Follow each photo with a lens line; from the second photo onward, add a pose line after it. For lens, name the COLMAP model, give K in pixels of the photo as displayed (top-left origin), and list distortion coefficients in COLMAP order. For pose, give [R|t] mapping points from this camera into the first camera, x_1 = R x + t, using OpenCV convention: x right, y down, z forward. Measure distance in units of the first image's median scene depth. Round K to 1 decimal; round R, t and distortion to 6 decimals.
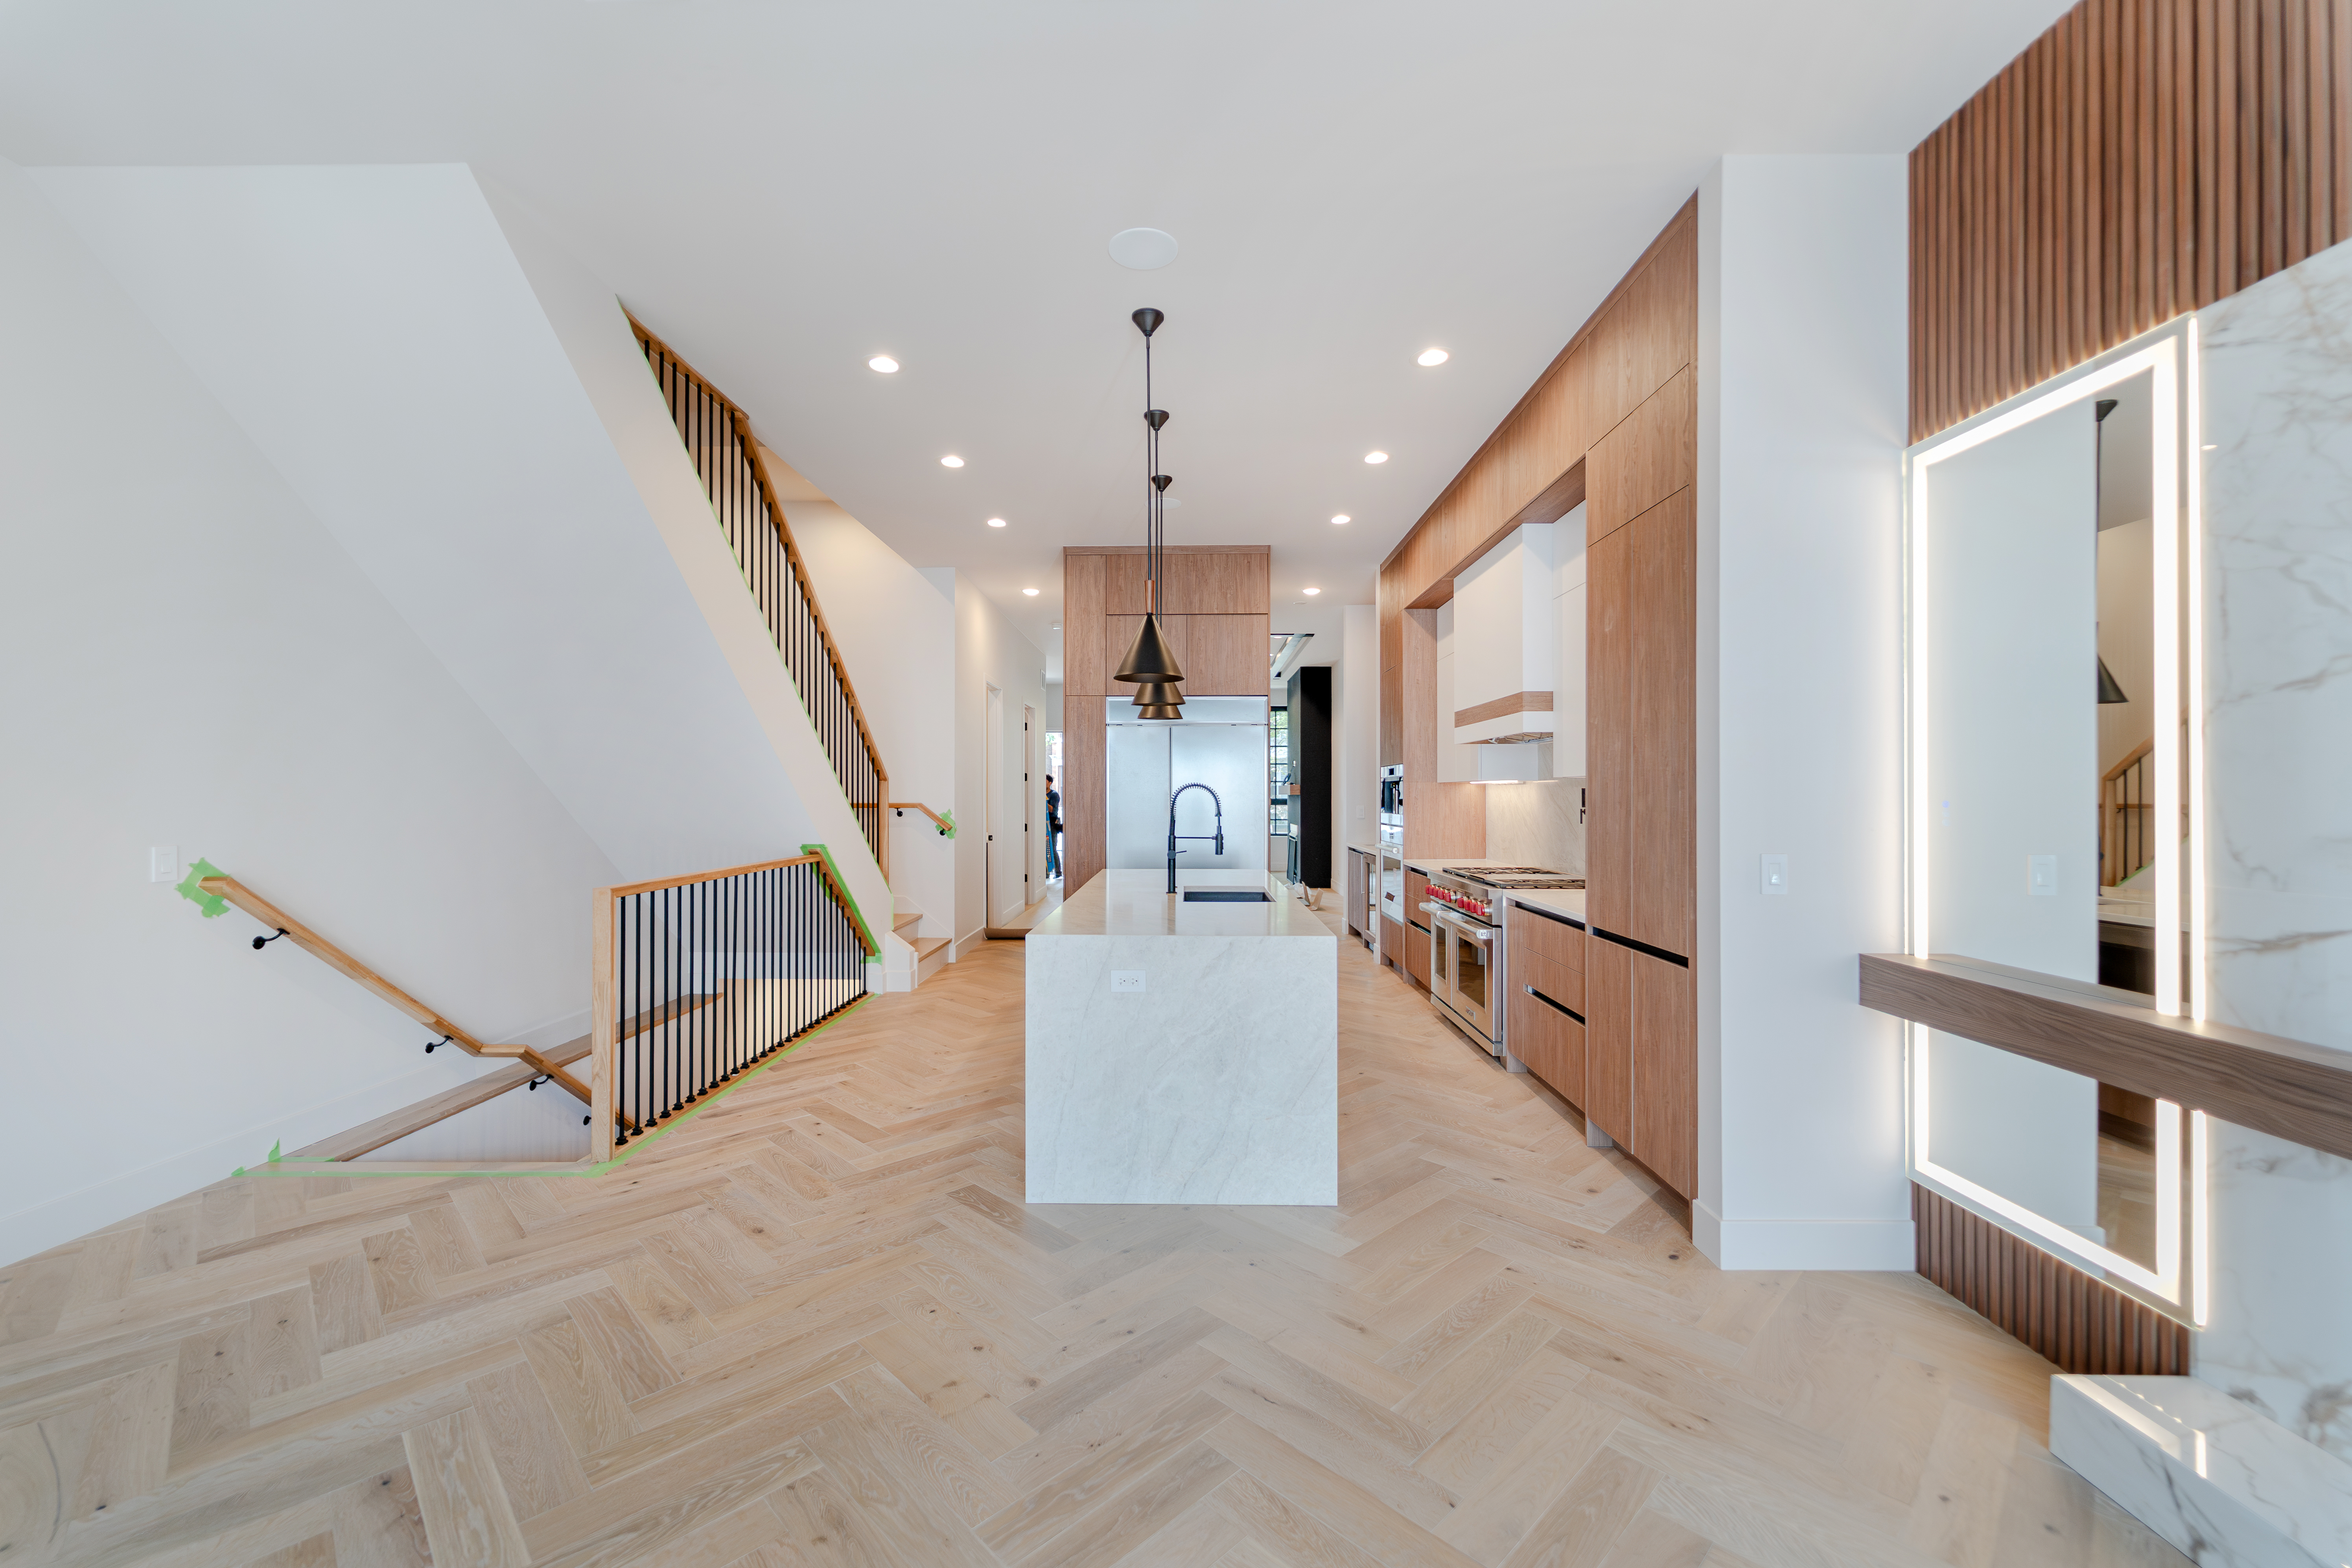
lens RADIAL K [[973.0, 0, 1172.1], [0, 973.0, 797.7], [0, 0, 1]] dist [-0.000475, -0.000612]
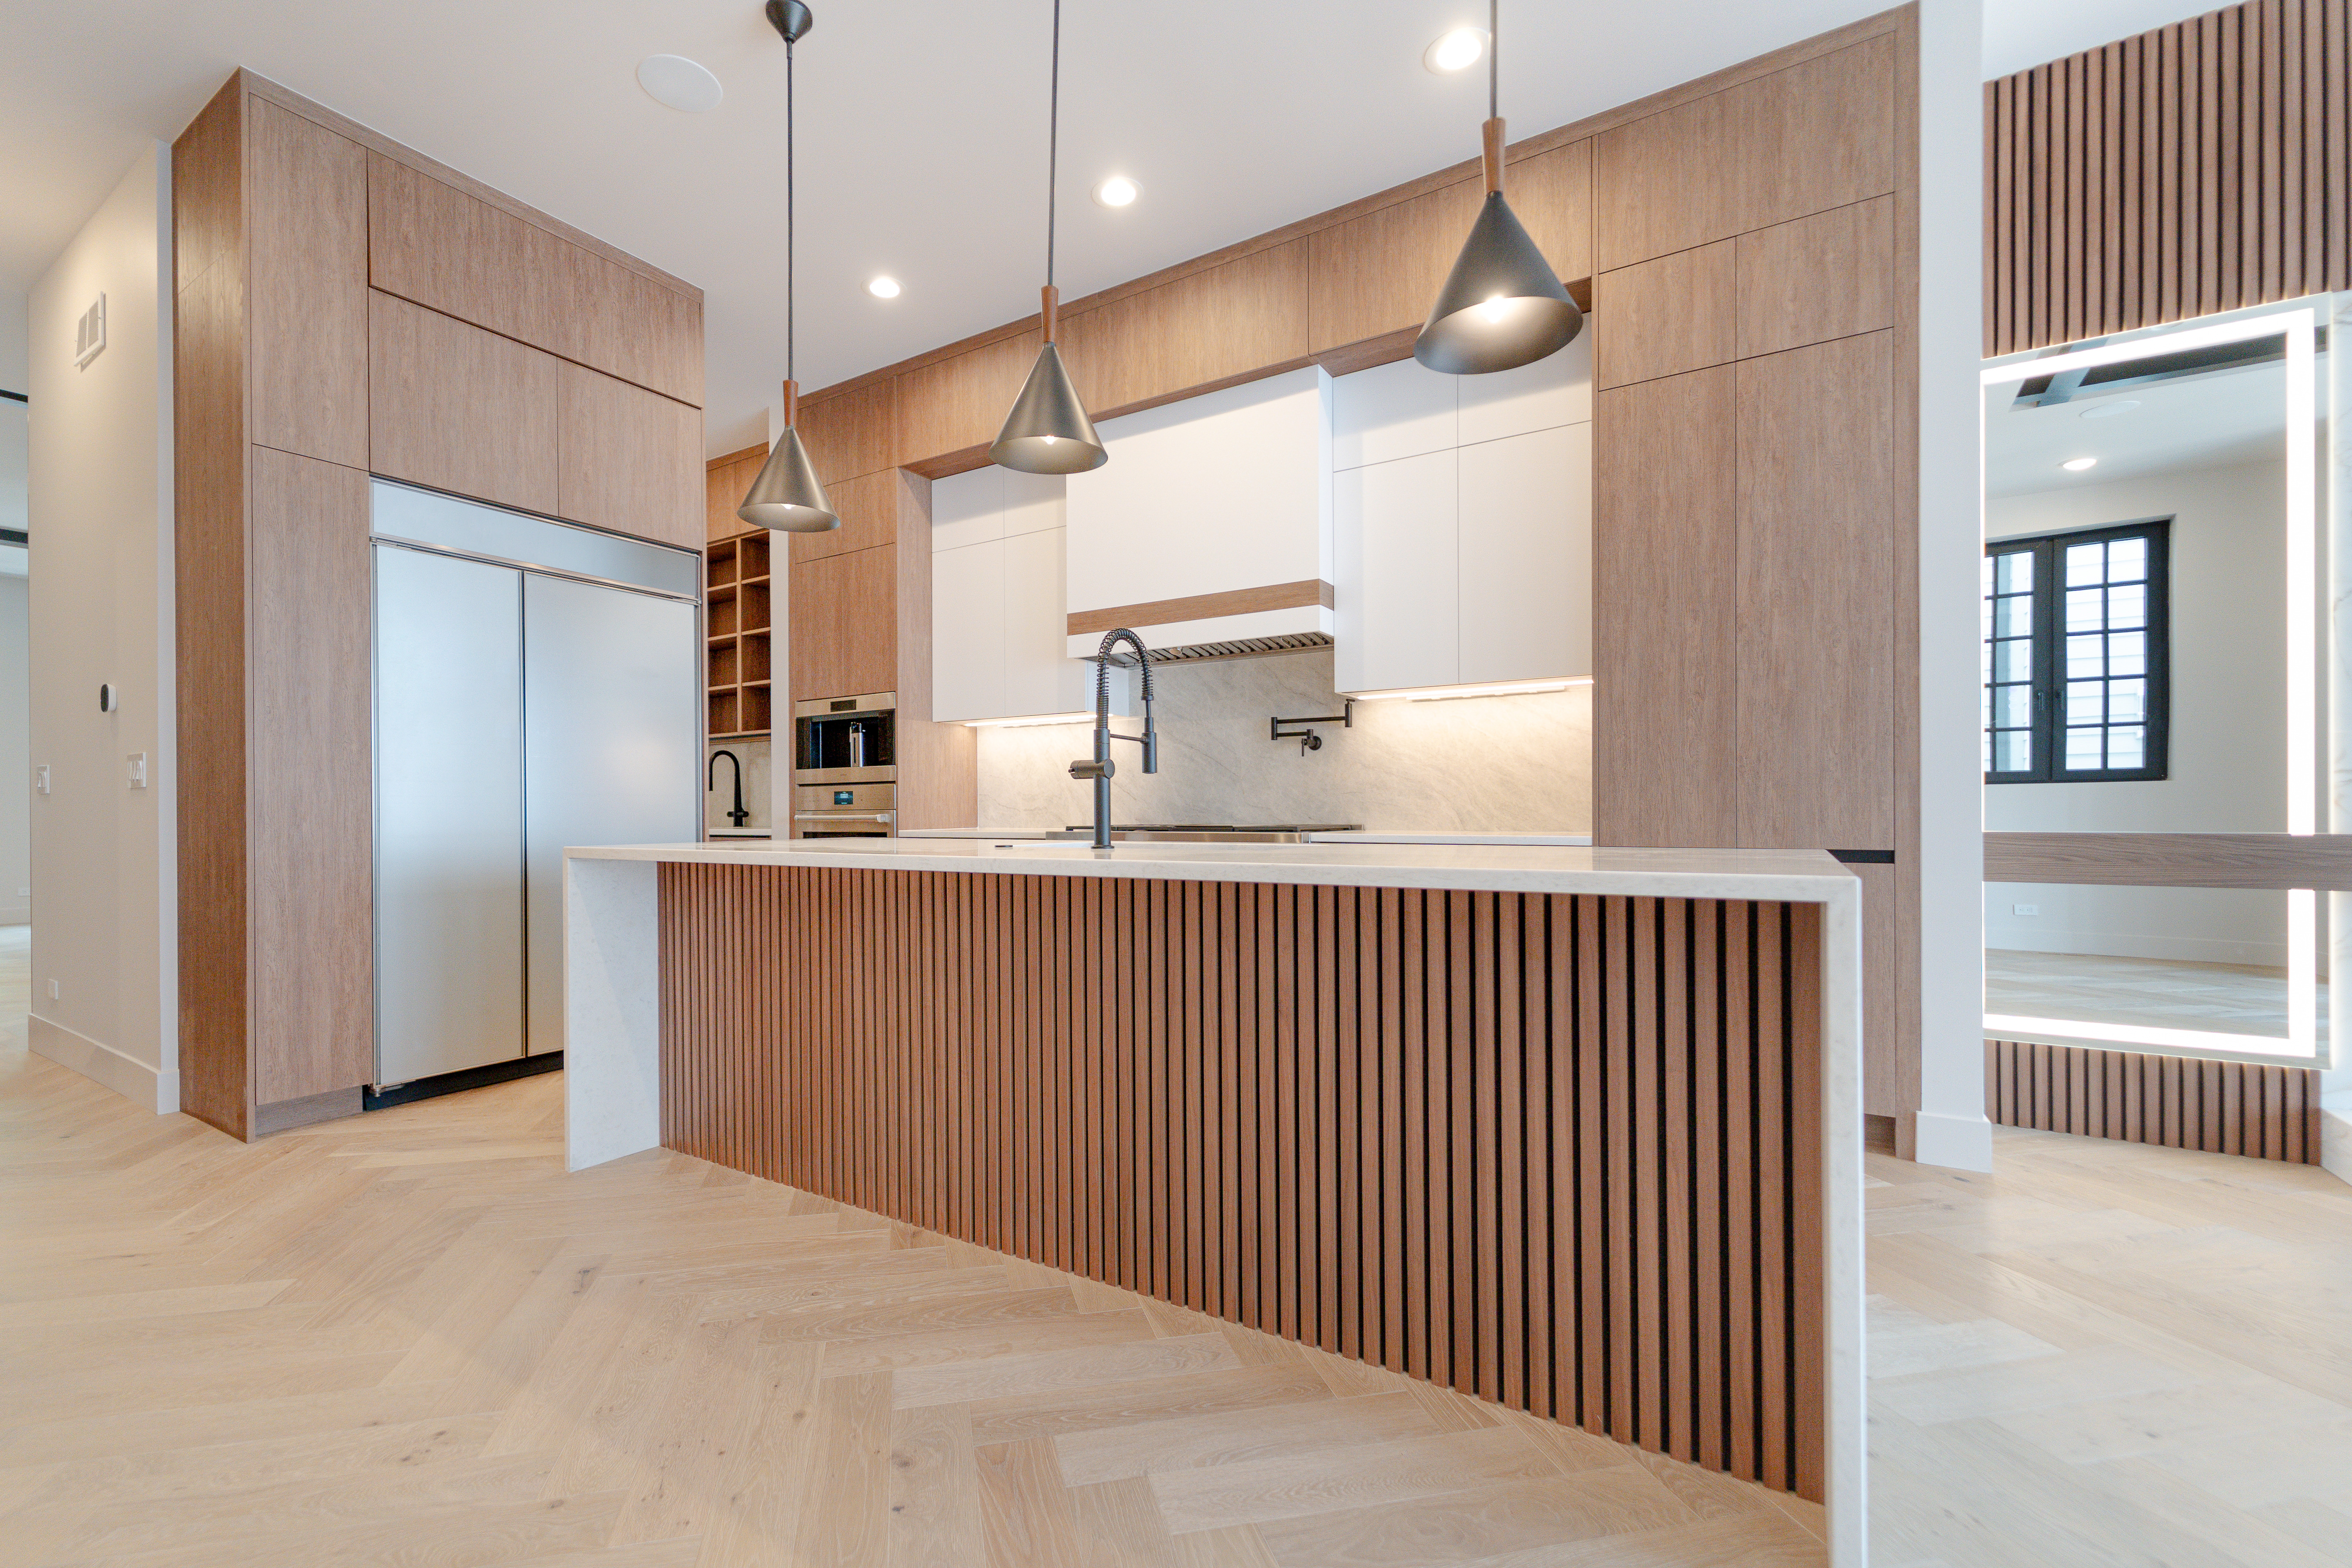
lens RADIAL K [[973.0, 0, 1139.8], [0, 973.0, 818.9], [0, 0, 1]] dist [-0.000475, -0.000612]
pose [[0.527663, -0.012445, 0.849362, -0.383480], [0.009028, 0.999918, 0.009042, 0.075711], [-0.849406, 0.002897, 0.527733, 0.703625]]
